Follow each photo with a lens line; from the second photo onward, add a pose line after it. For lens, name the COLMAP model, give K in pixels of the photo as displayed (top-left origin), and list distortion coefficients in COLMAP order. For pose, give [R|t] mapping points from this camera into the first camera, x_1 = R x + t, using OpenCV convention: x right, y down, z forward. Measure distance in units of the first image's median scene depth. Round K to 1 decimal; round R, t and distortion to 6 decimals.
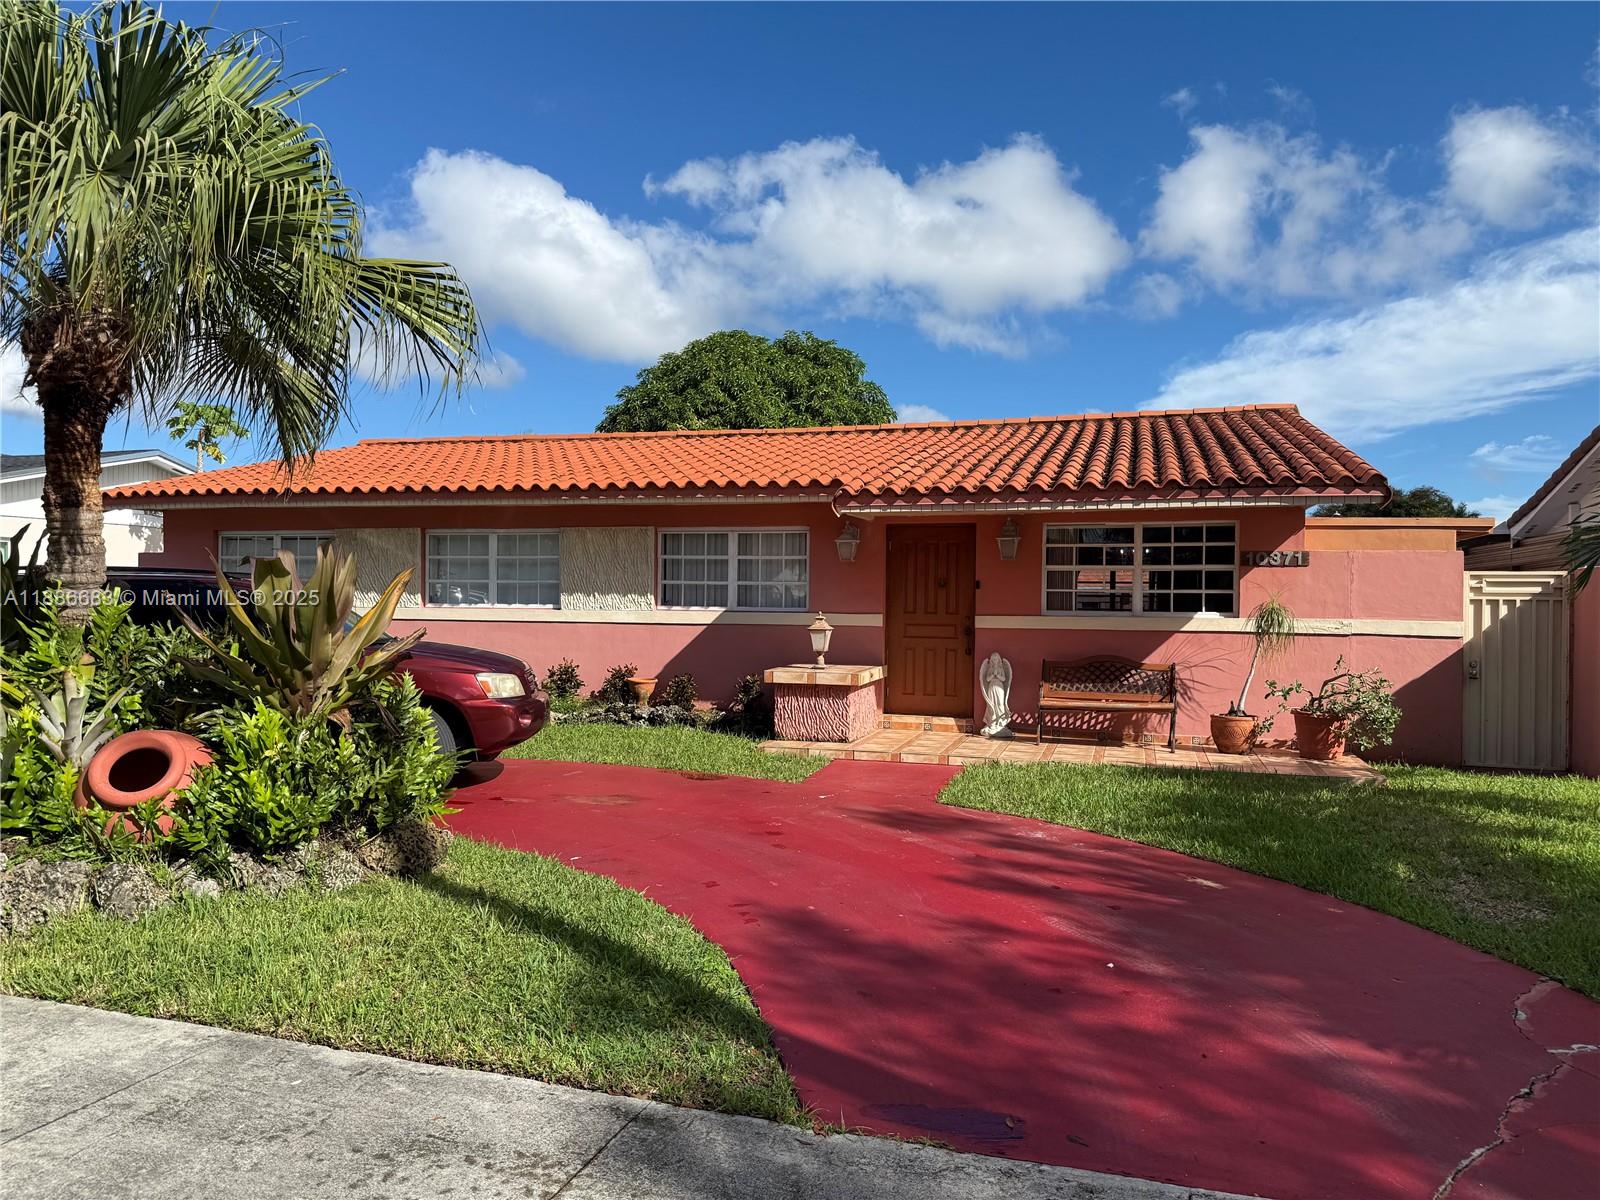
lens RADIAL K [[1131.5, 0, 800.1], [0, 1131.5, 604.6], [0, 0, 1]] dist [0.041475, -0.026535]
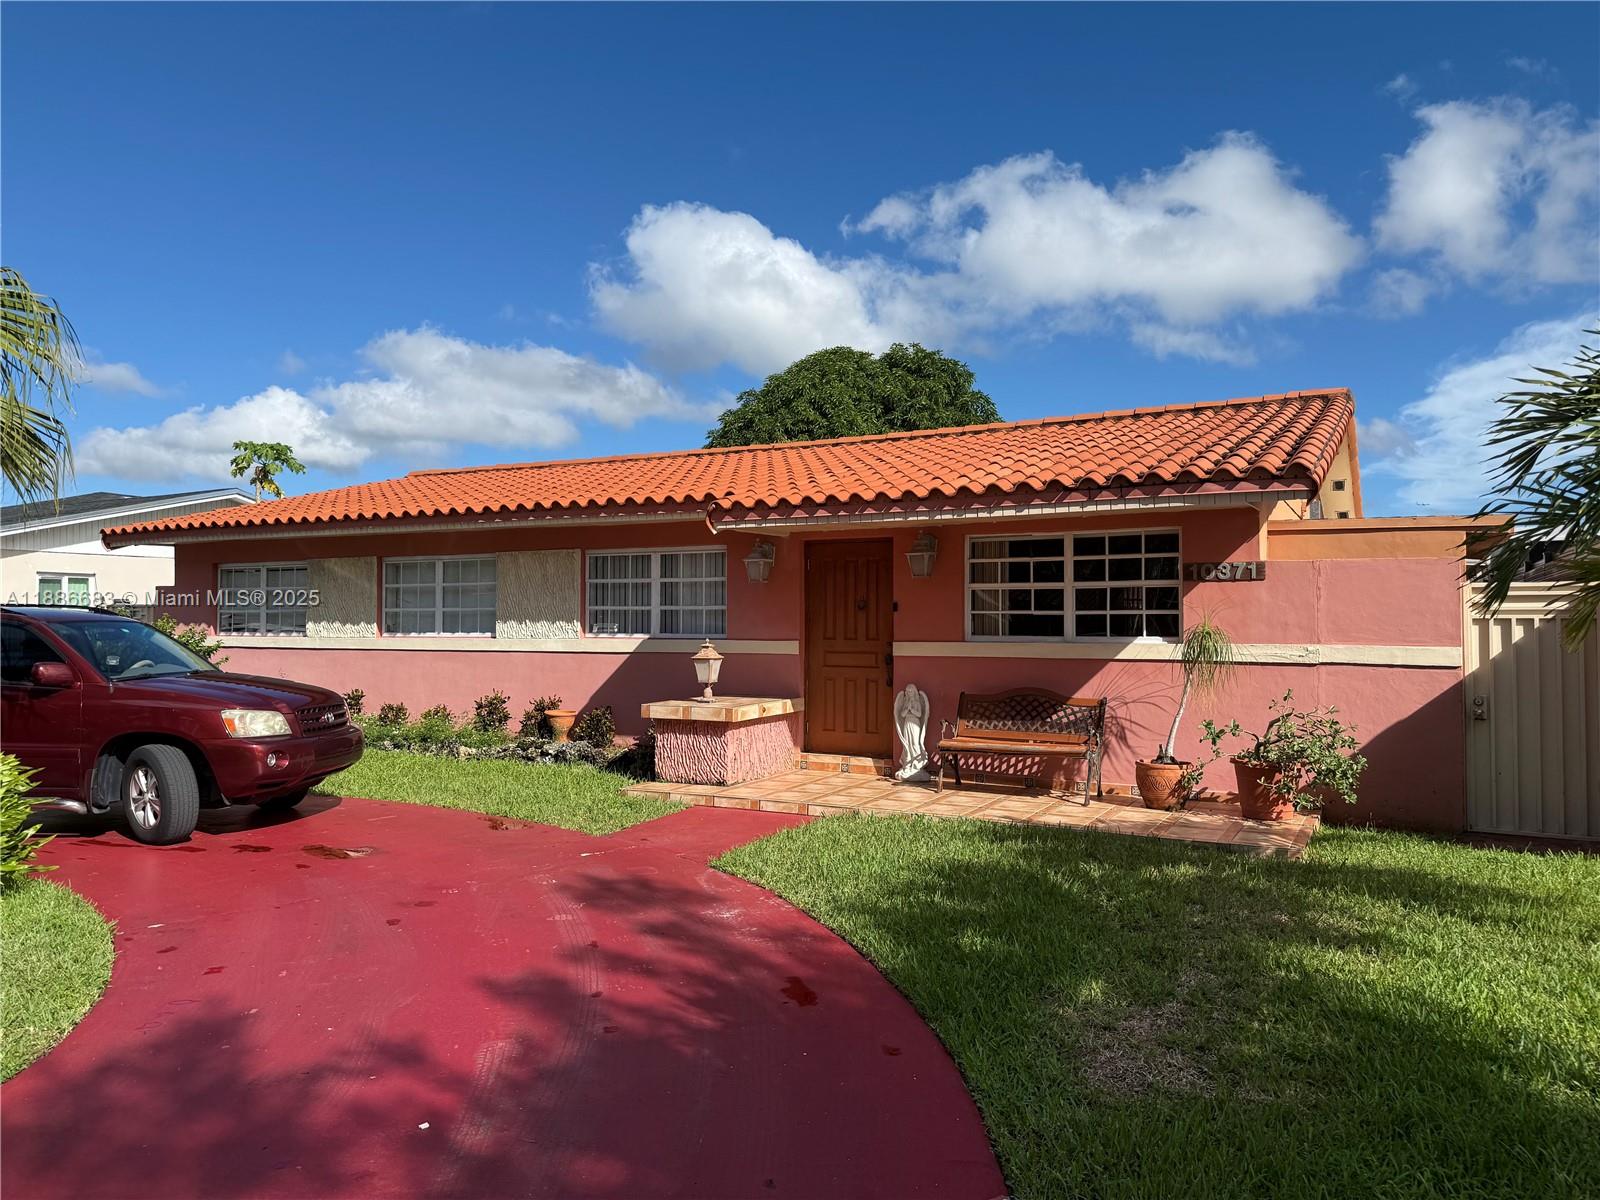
lens RADIAL K [[1131.5, 0, 802.1], [0, 1131.5, 568.9], [0, 0, 1]] dist [0.041475, -0.026535]
pose [[0.980768, -0.018653, -0.194286, 0.249026], [0.008408, 0.998537, -0.053422, -0.000529], [0.194998, 0.050761, 0.979489, 0.116358]]
